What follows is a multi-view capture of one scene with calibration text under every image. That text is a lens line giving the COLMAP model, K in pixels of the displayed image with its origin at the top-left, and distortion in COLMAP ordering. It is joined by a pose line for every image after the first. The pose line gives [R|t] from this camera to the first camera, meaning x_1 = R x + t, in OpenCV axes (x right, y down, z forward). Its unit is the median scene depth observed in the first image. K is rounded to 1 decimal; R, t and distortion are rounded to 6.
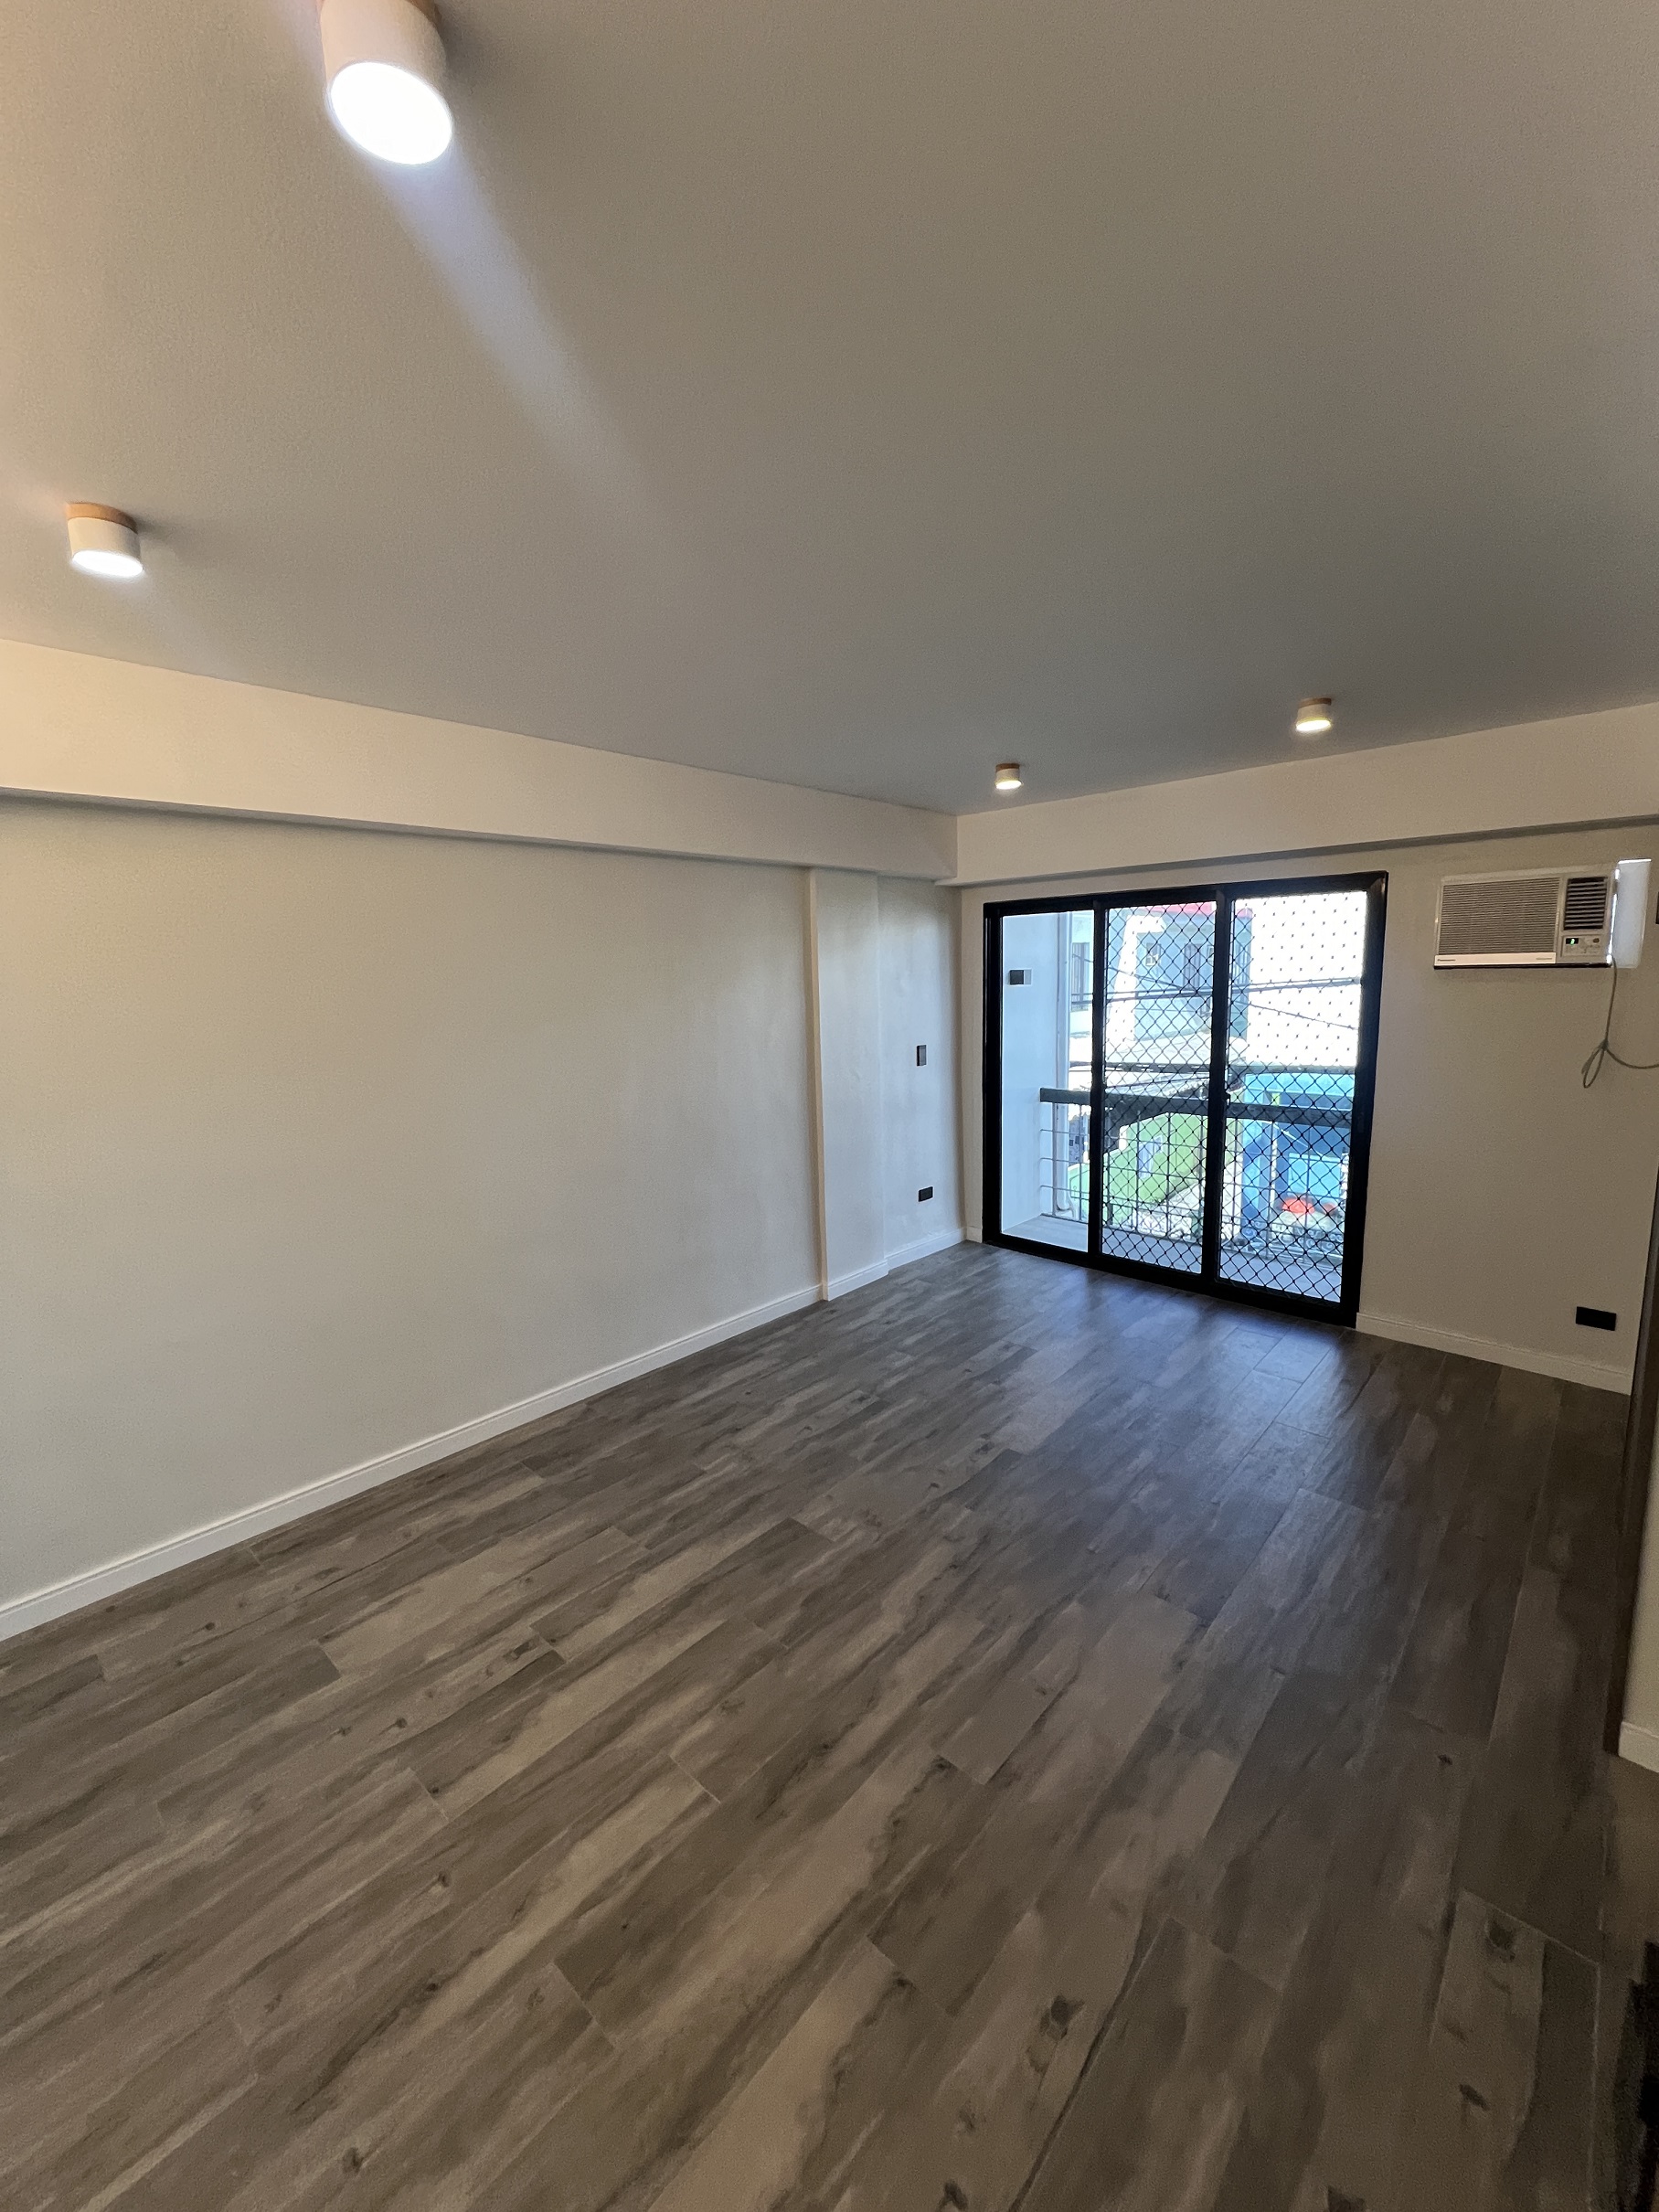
lens RADIAL K [[887.8, 0, 833.1], [0, 887.8, 1097.4], [0, 0, 1]] dist [-0.002968, 0.000054]
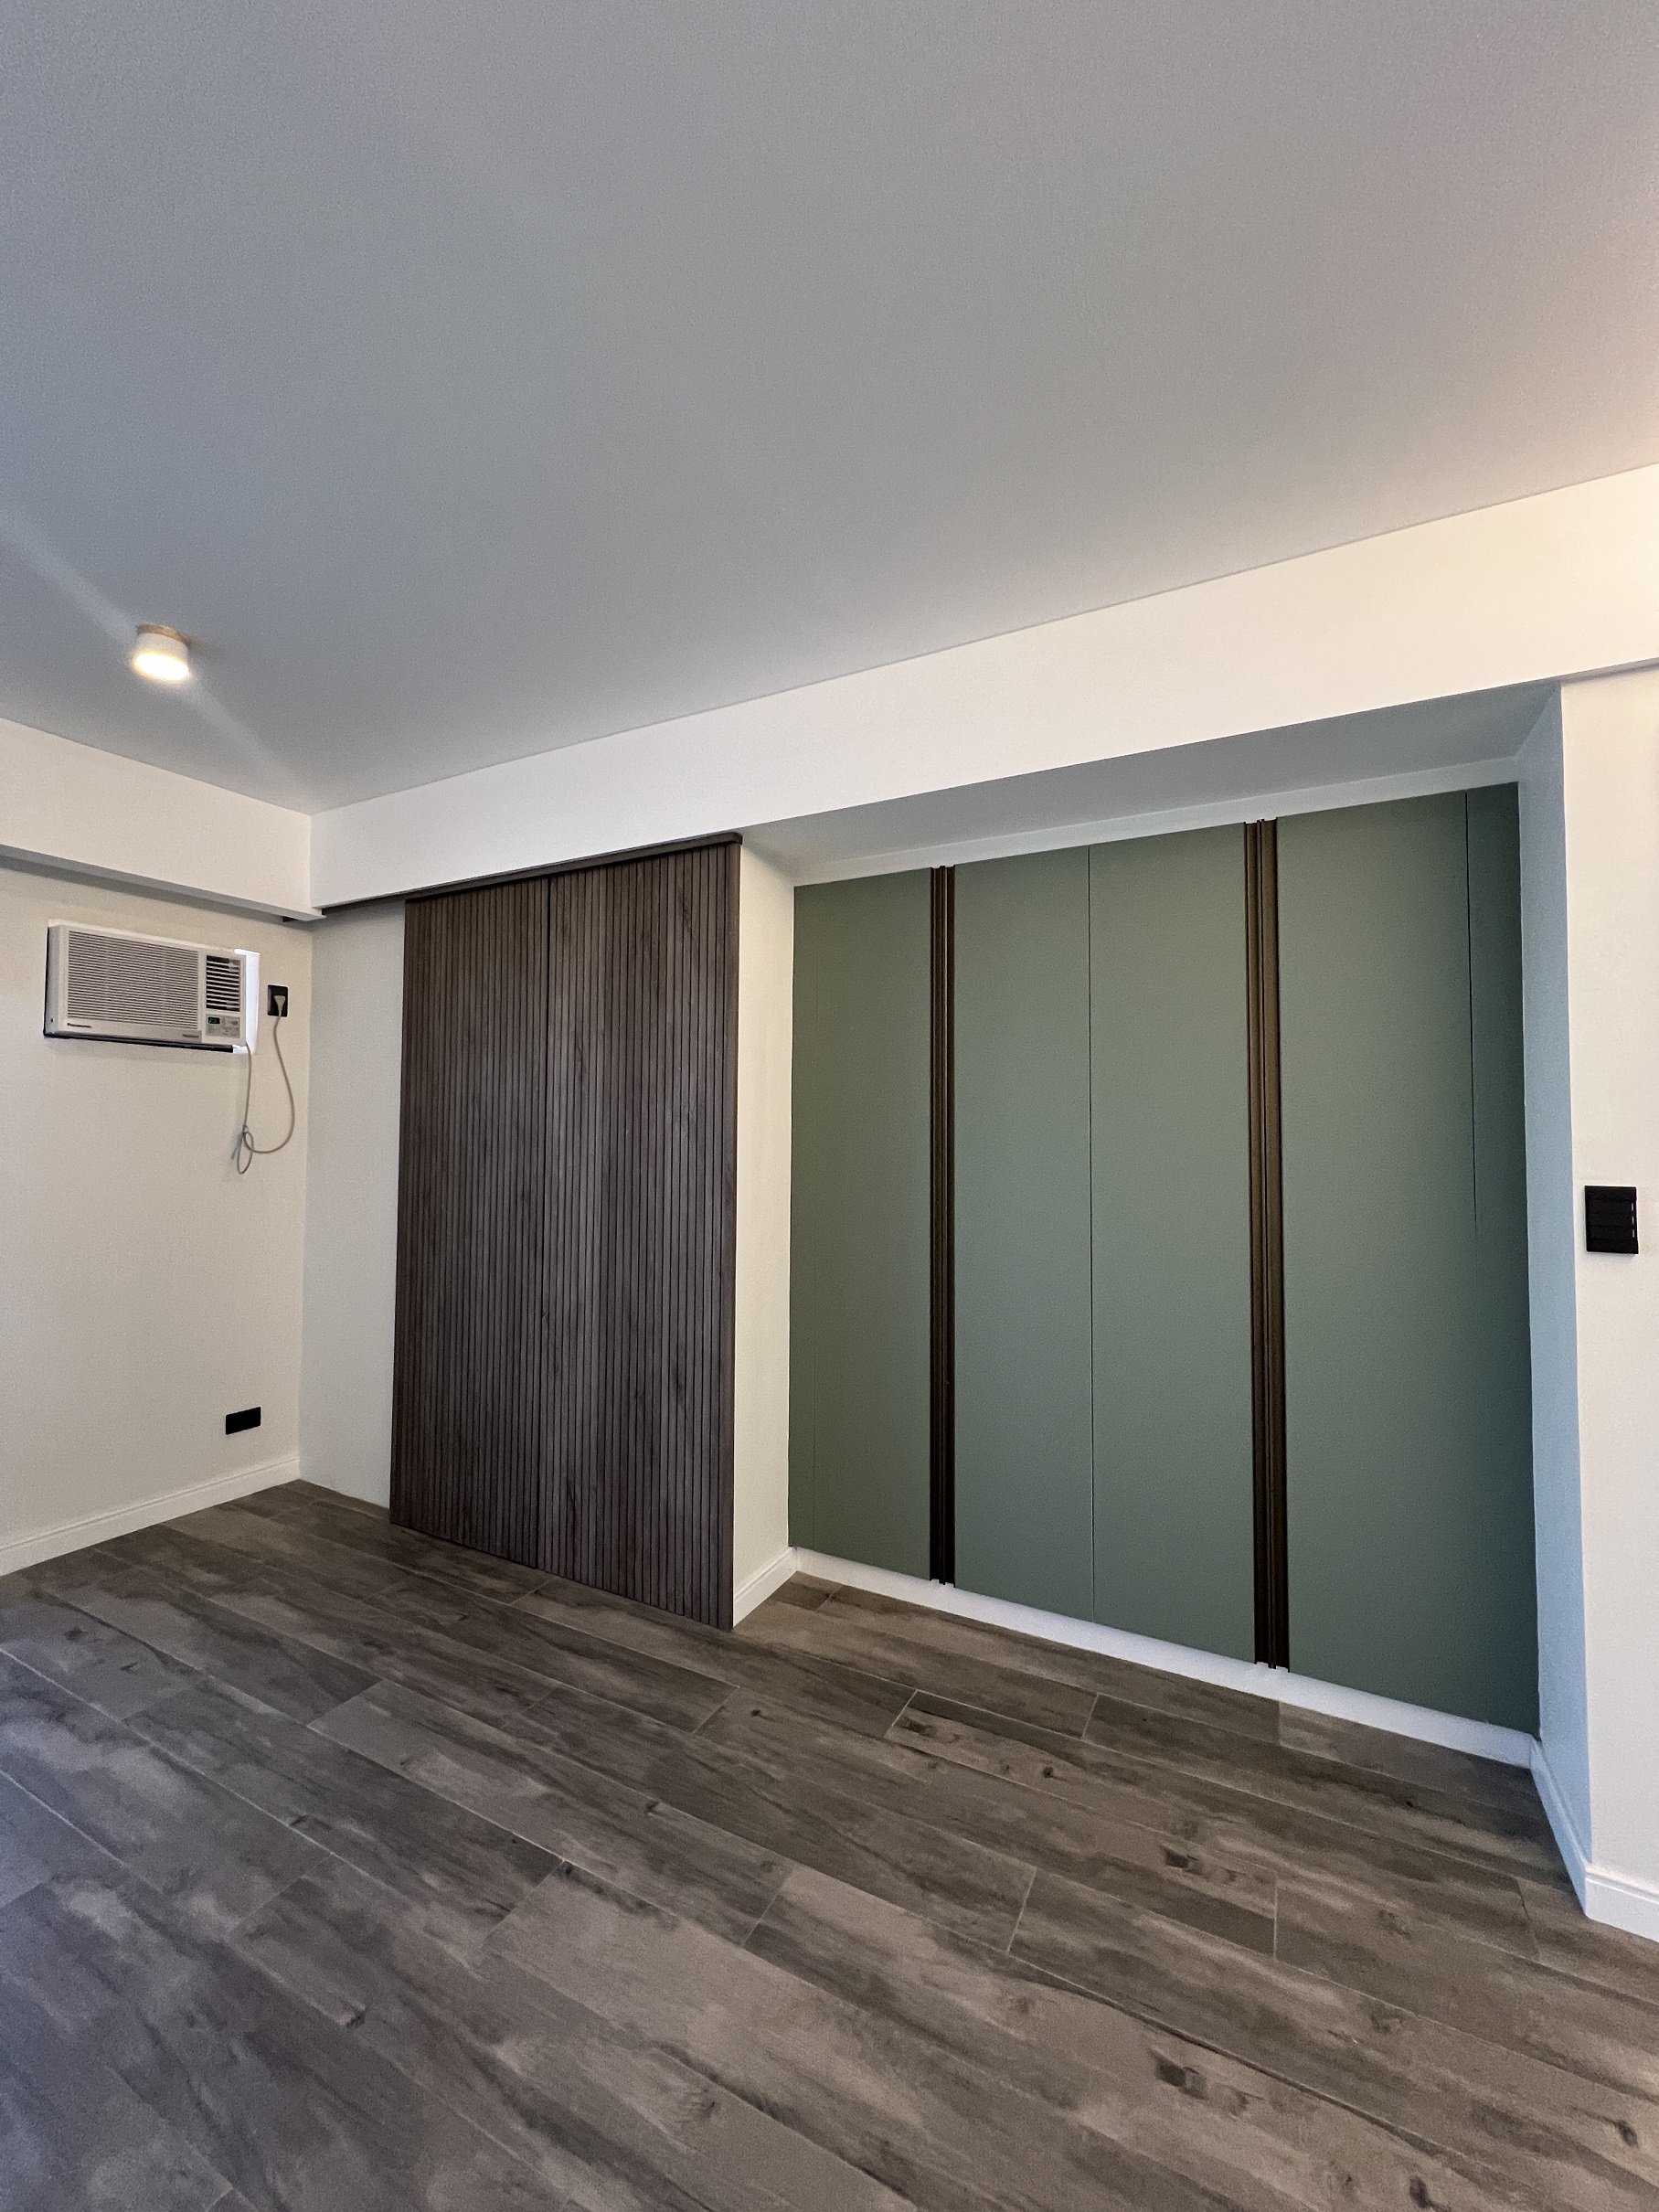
lens RADIAL K [[887.8, 0, 833.1], [0, 887.8, 1097.4], [0, 0, 1]] dist [-0.002968, 0.000054]
pose [[-0.264083, 0.070183, 0.961943, -0.390372], [0.138745, 0.989740, -0.034121, 0.046622], [-0.954468, 0.124454, -0.271111, 1.003249]]
